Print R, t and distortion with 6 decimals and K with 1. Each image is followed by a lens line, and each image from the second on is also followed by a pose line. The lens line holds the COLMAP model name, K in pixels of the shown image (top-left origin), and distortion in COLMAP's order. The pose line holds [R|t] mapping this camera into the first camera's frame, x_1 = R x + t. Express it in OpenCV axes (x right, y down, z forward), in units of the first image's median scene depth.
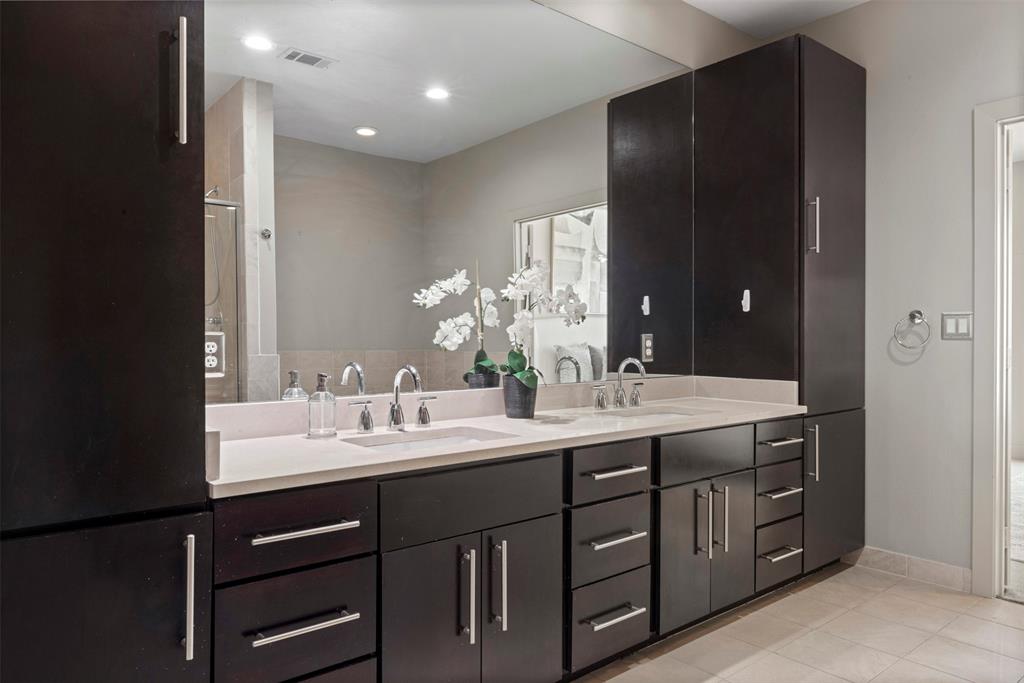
lens RADIAL K [[677.7, 0, 515.5], [0, 677.7, 342.8], [0, 0, 1]] dist [0.005401, 0.007195]
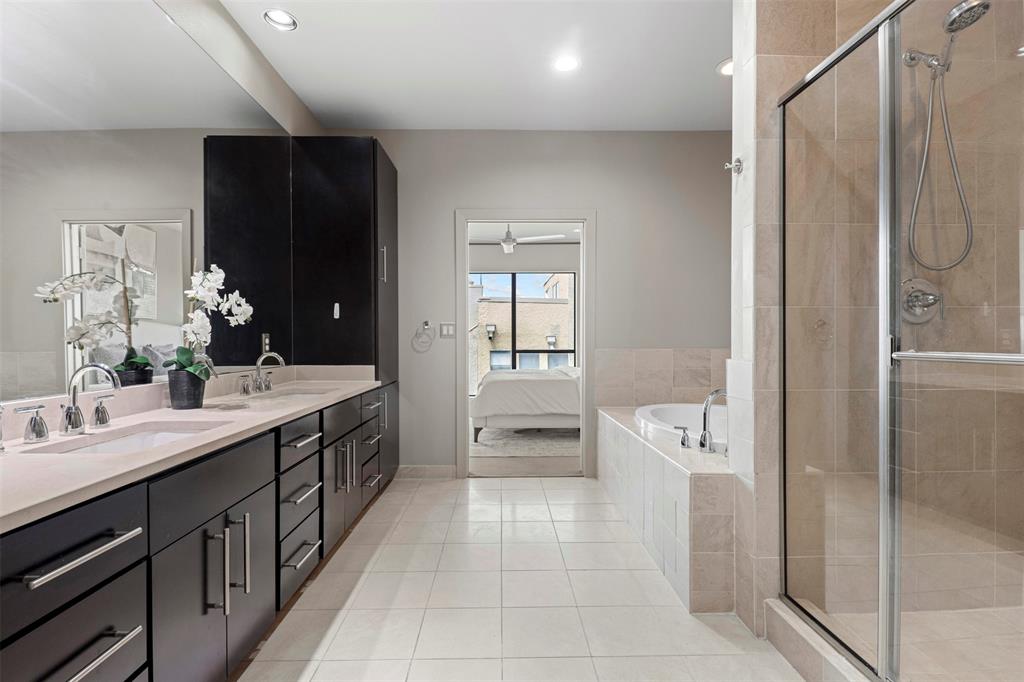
lens RADIAL K [[469.0, 0, 509.0], [0, 469.0, 341.5], [0, 0, 1]] dist [0.003337, -0.000695]
pose [[0.642088, -0.006274, 0.766605, -0.226454], [0.009043, 0.999959, 0.000610, 0.006430], [-0.766578, 0.006540, 0.642118, 0.108632]]
